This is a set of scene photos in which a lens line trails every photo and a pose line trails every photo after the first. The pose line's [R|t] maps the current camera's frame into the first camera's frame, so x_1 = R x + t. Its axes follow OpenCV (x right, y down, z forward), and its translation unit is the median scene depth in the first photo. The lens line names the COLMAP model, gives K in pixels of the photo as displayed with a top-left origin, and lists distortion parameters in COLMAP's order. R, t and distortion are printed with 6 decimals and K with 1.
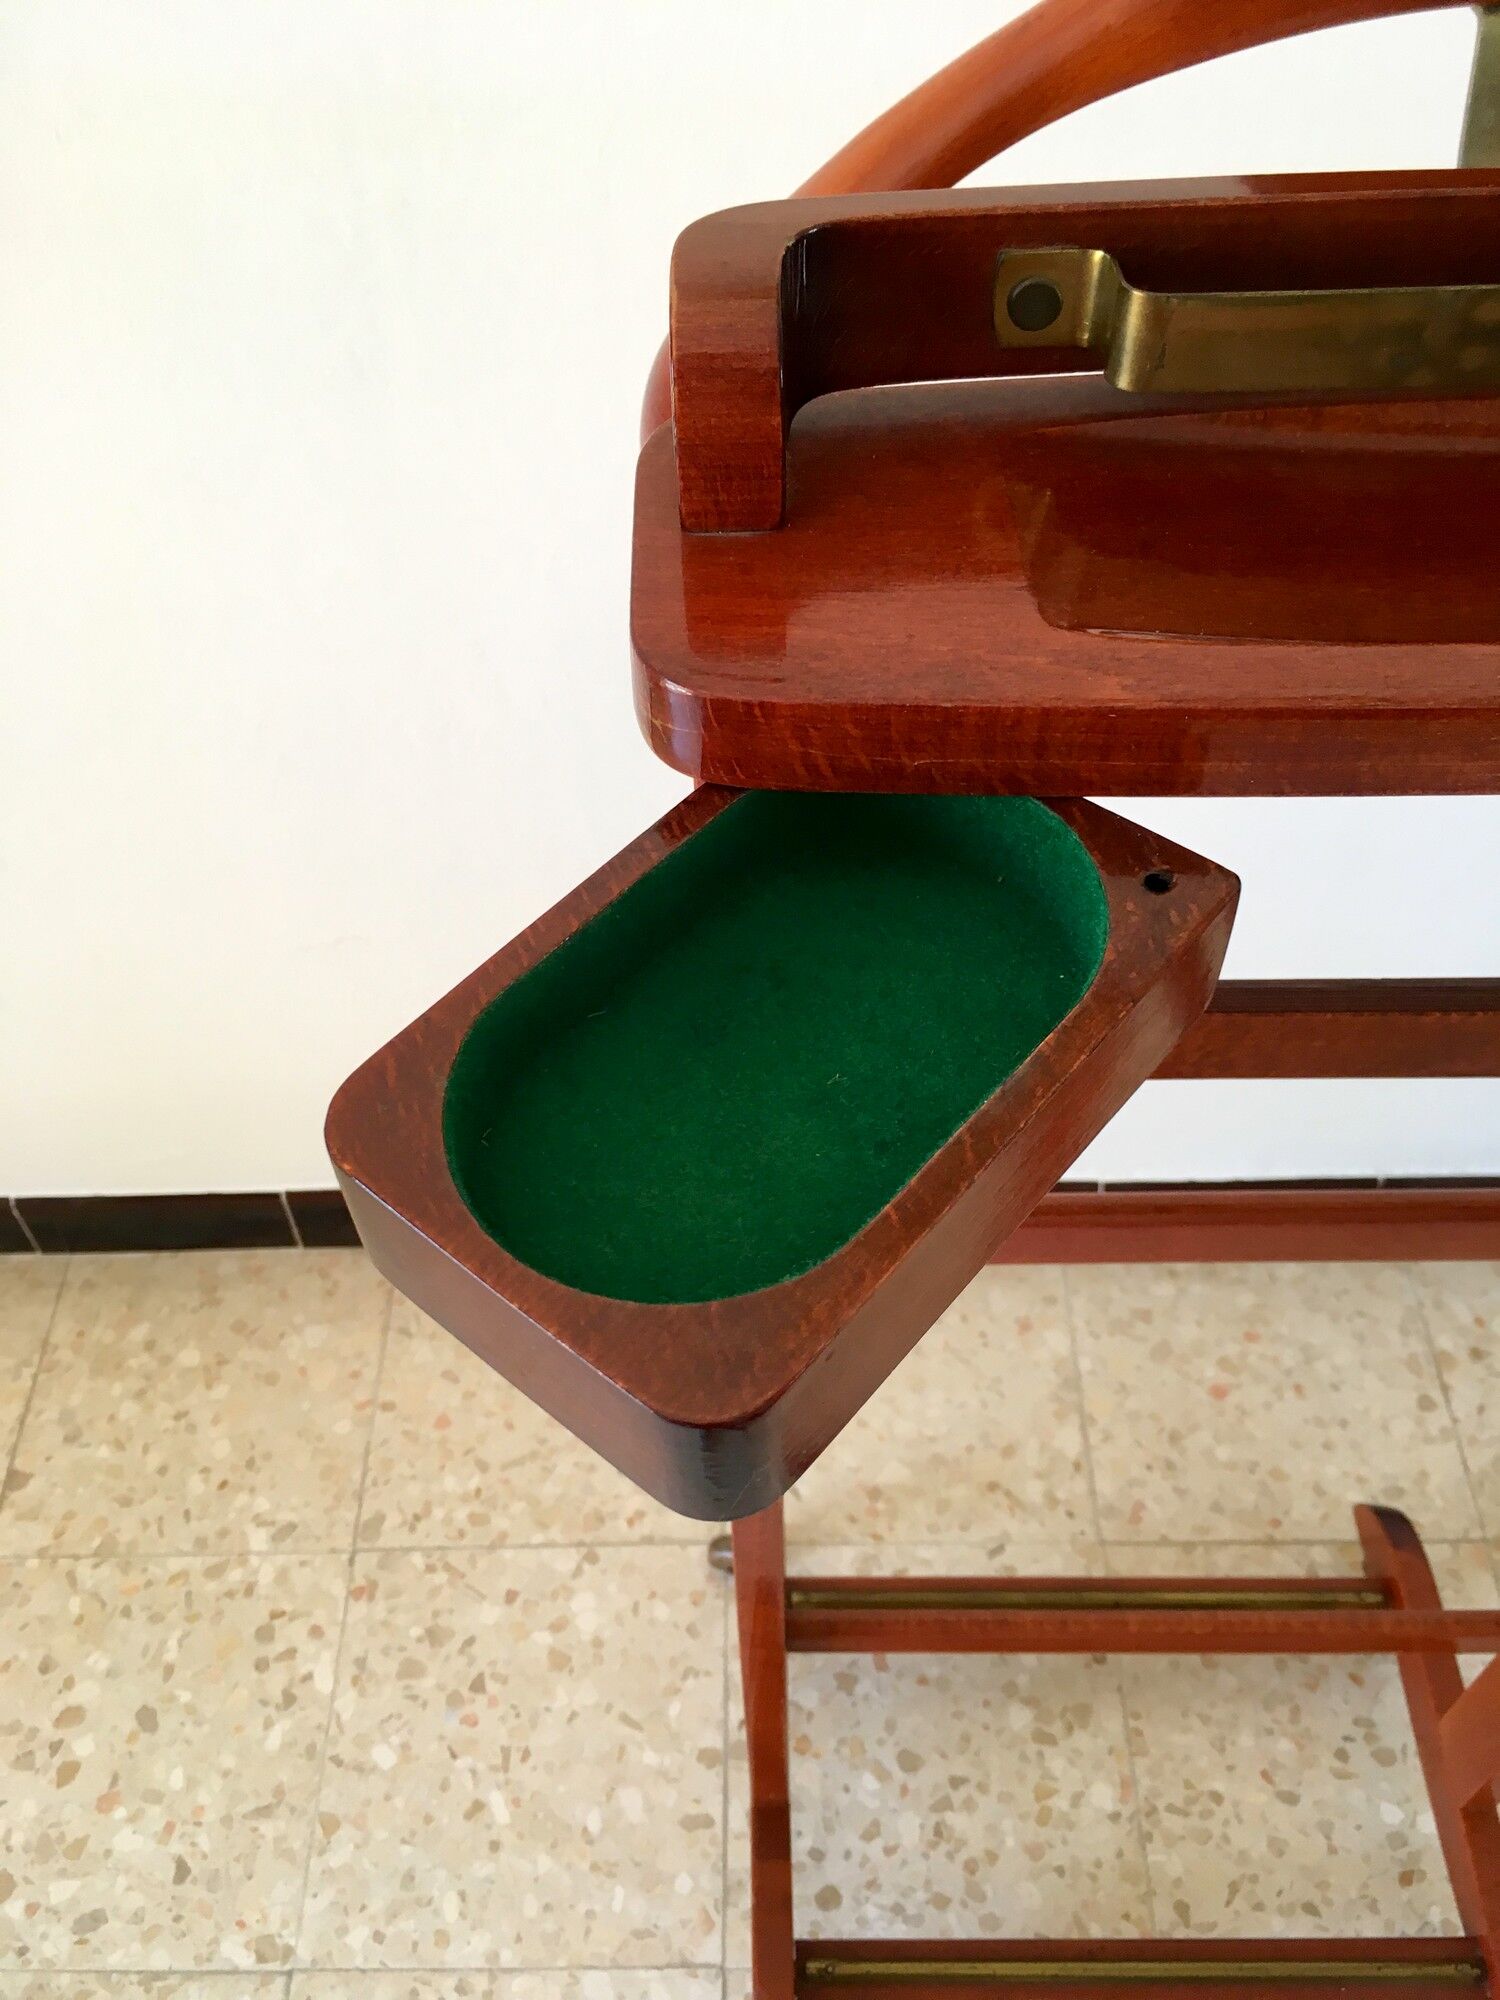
lens RADIAL K [[1737.8, 0, 745.4], [0, 1737.8, 990.0], [0, 0, 1]] dist [0.094711, -0.152134]
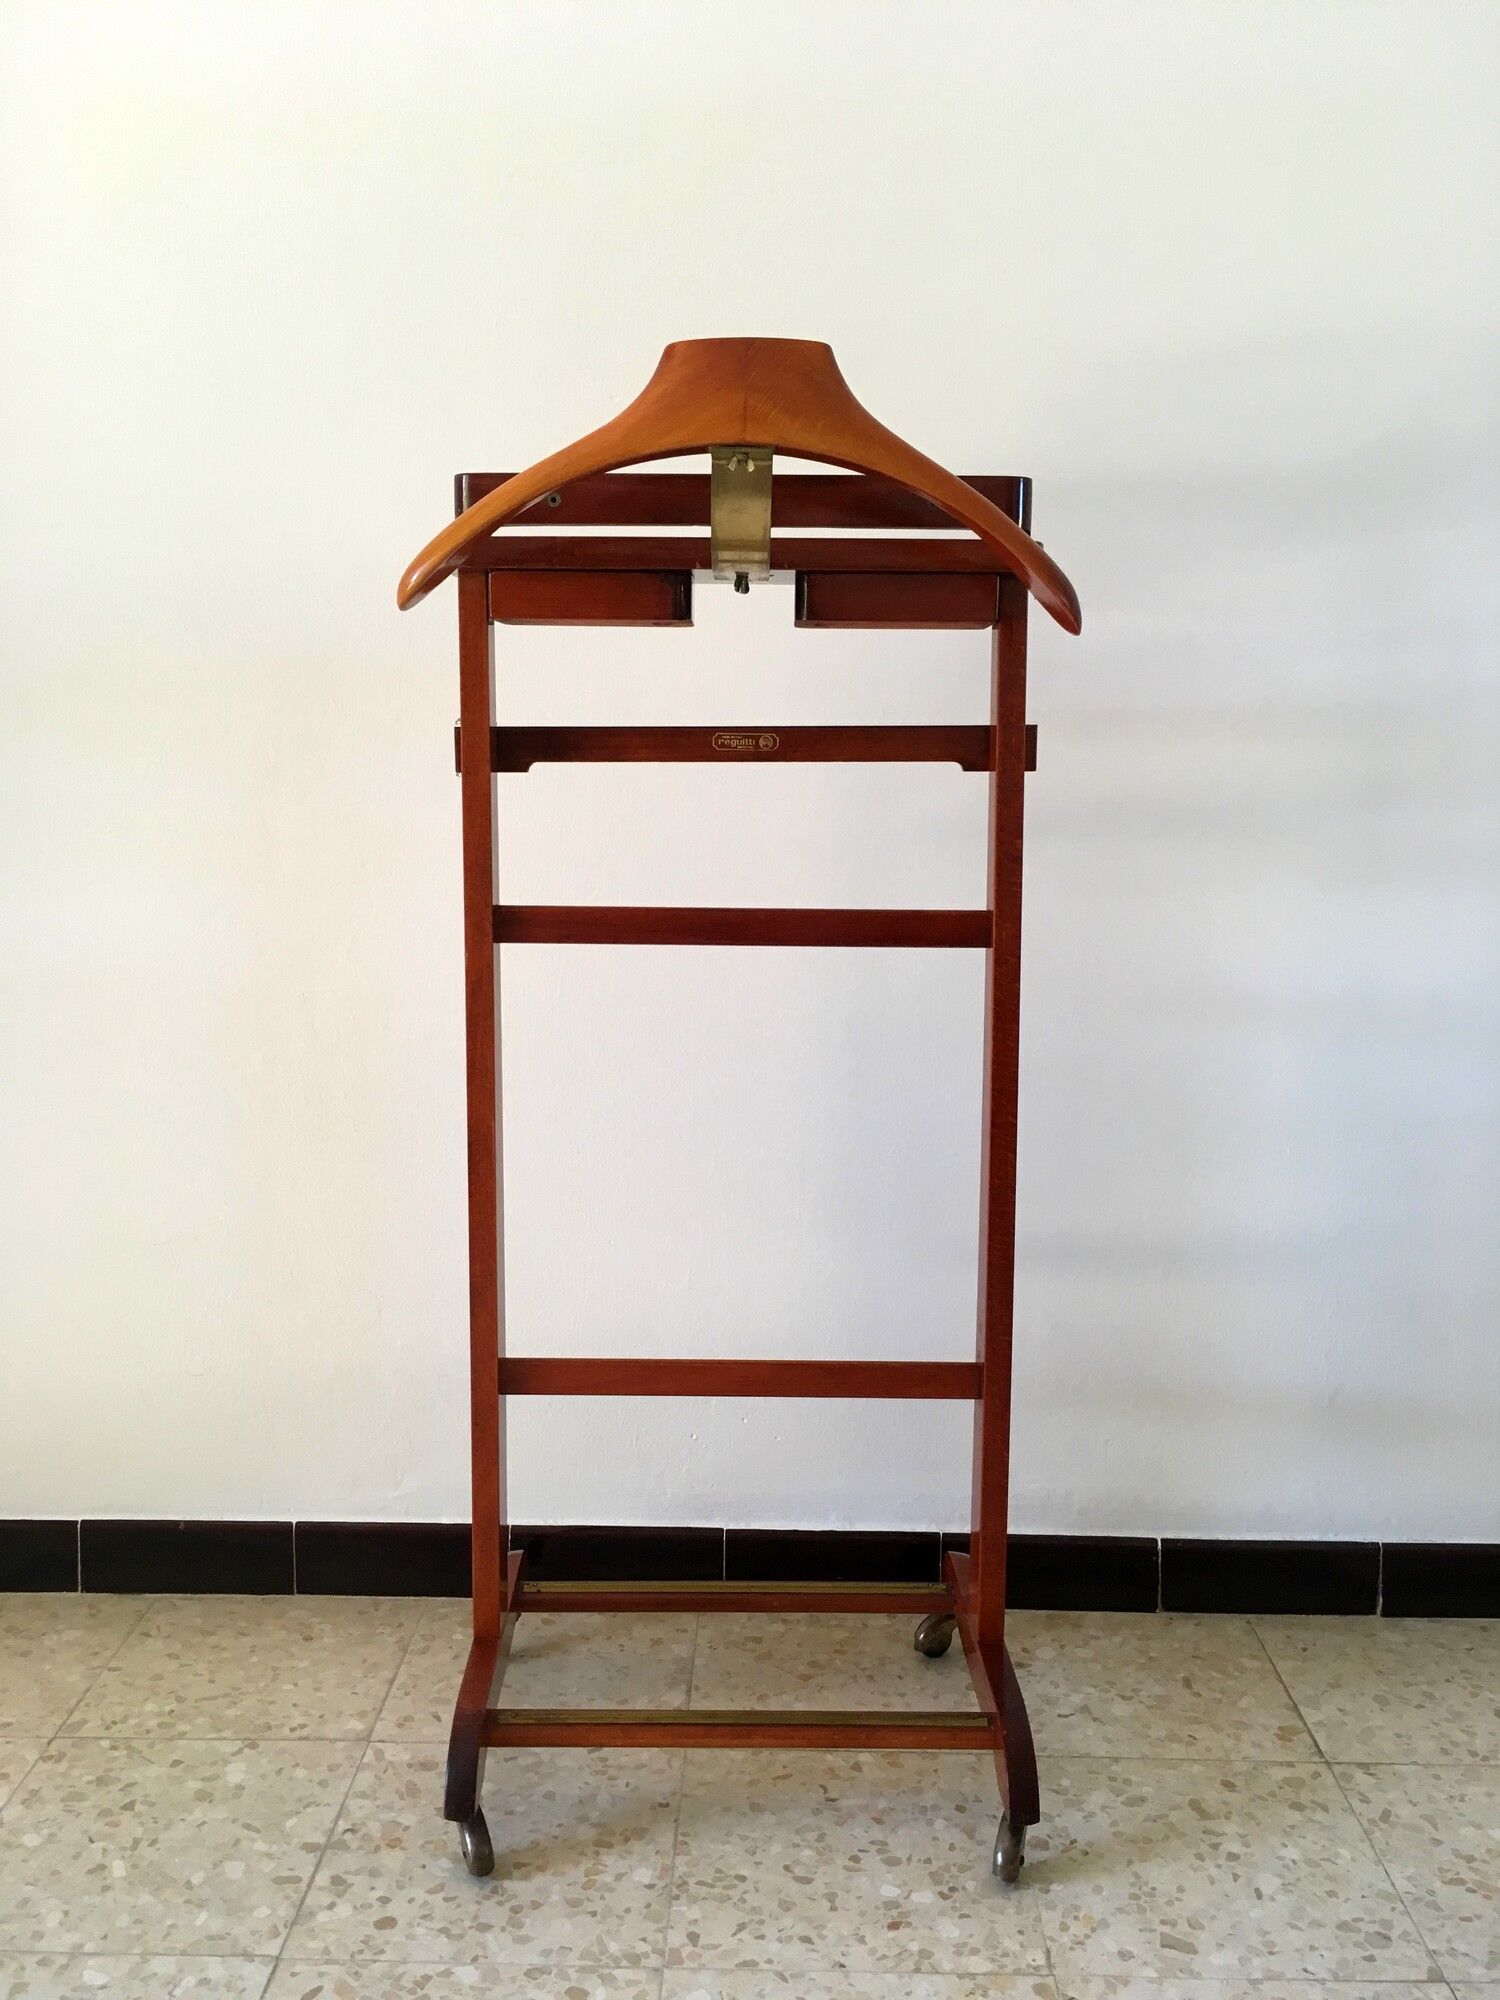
lens RADIAL K [[1710.4, 0, 750.0], [0, 1710.4, 1000.0], [0, 0, 1]] dist [0.093228, -0.131643]
pose [[0.999180, 0.038266, -0.013252, 0.259201], [-0.037165, 0.736527, -0.675386, 0.780840], [-0.016084, 0.675325, 0.737345, -0.219070]]
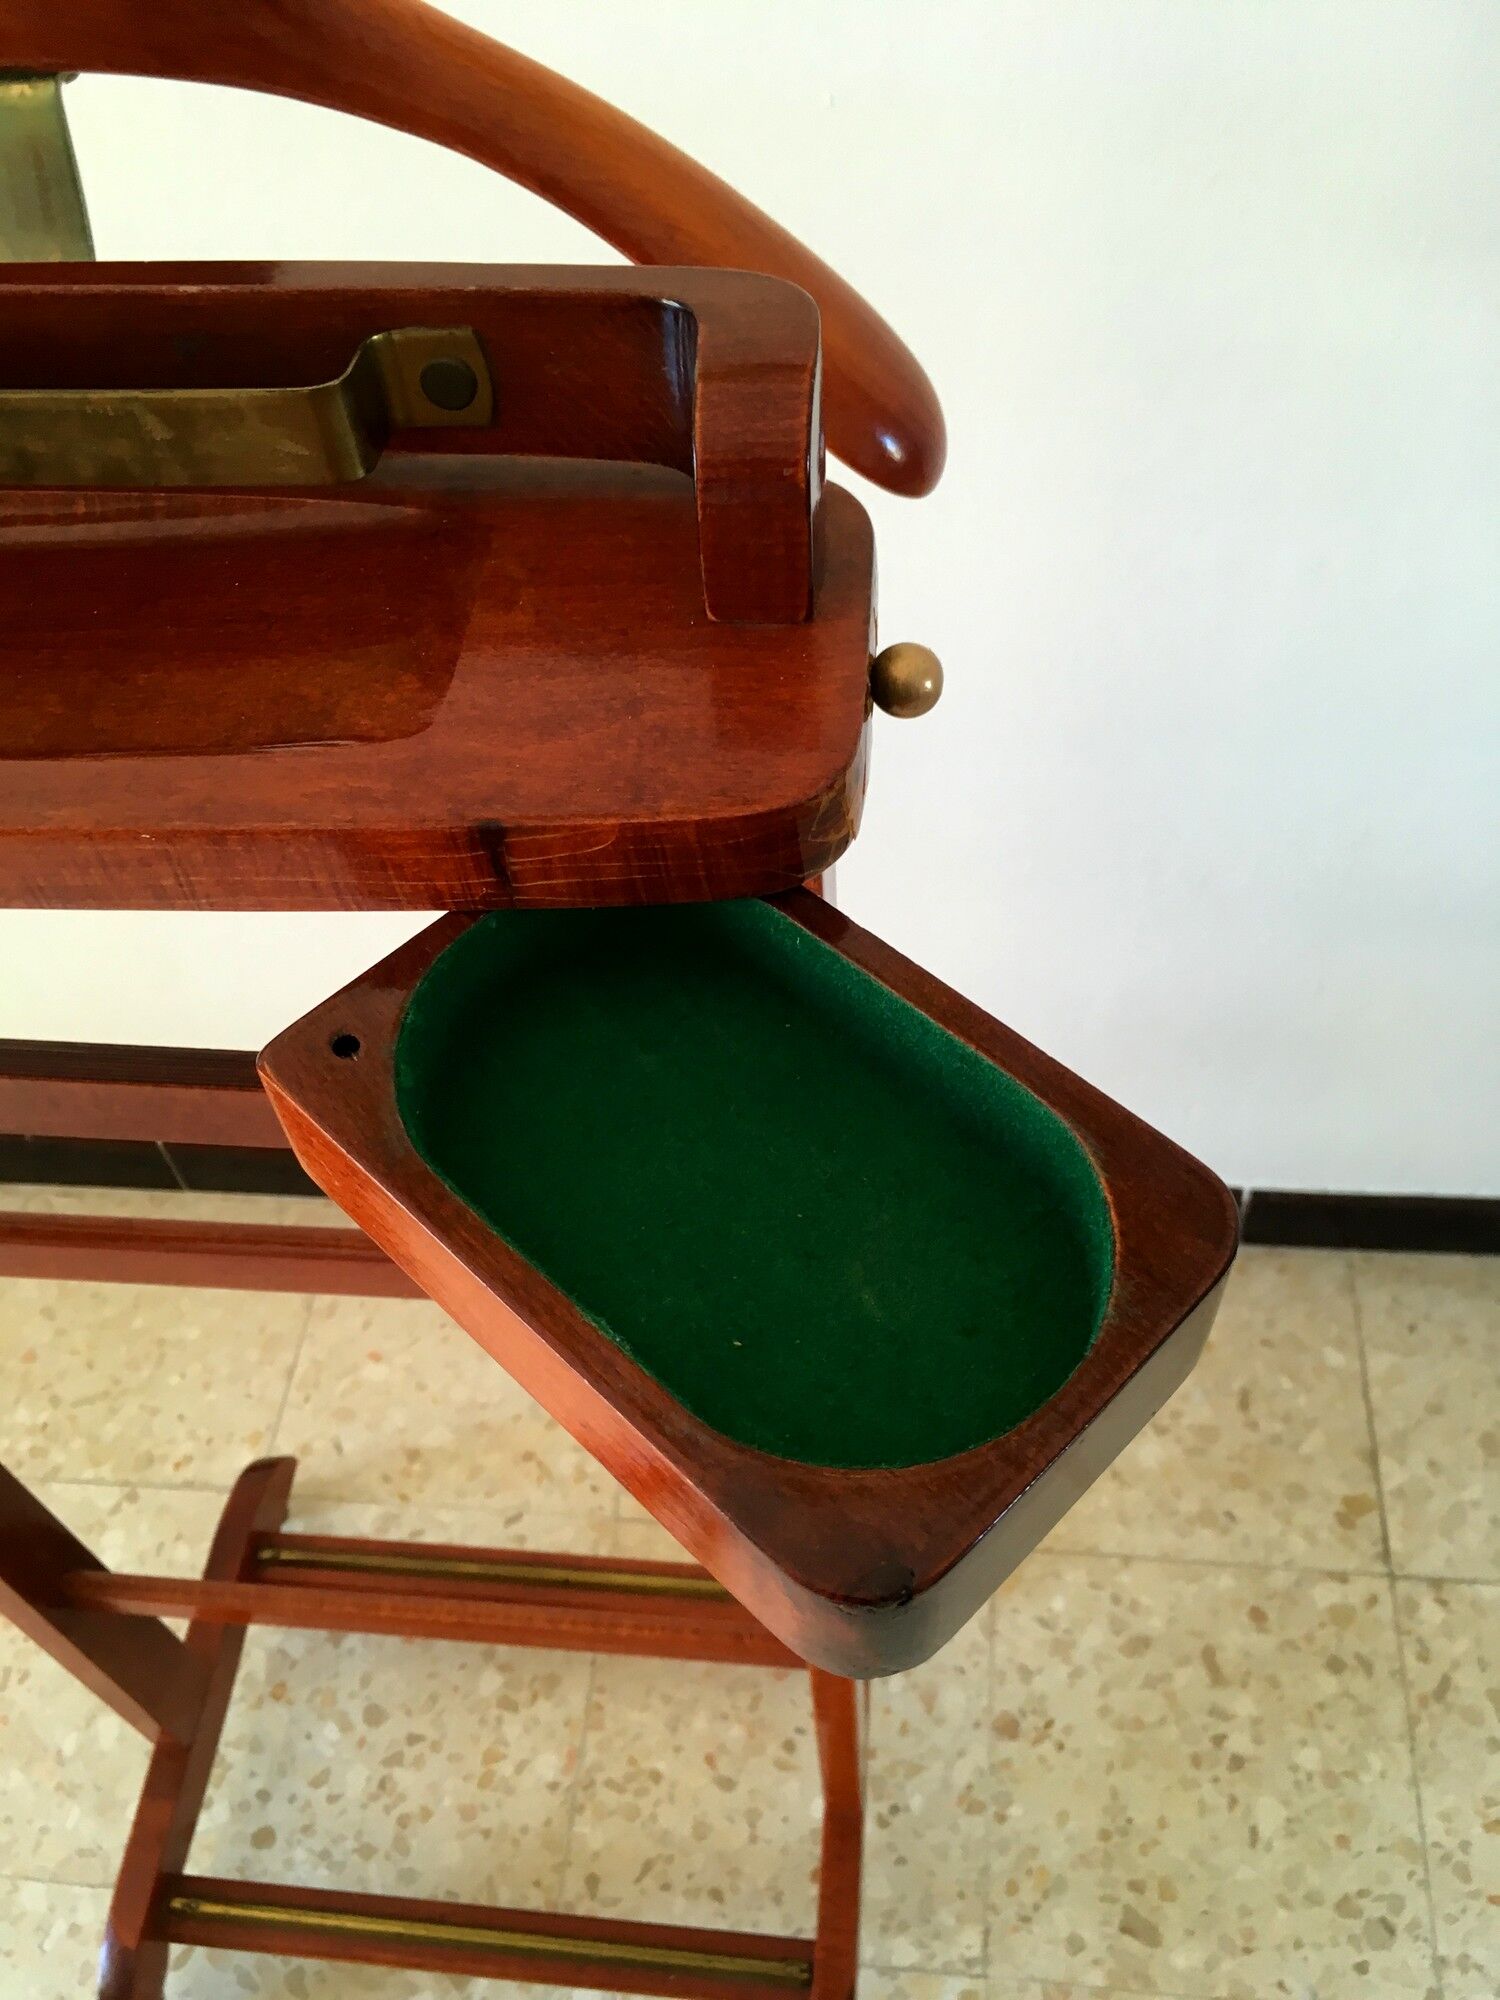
lens RADIAL K [[1737.8, 0, 745.4], [0, 1737.8, 990.0], [0, 0, 1]] dist [0.094711, -0.152134]
pose [[0.993813, 0.049940, -0.099207, 0.386424], [-0.045608, 0.997924, 0.045465, -0.042545], [0.101272, -0.040659, 0.994028, 0.013296]]
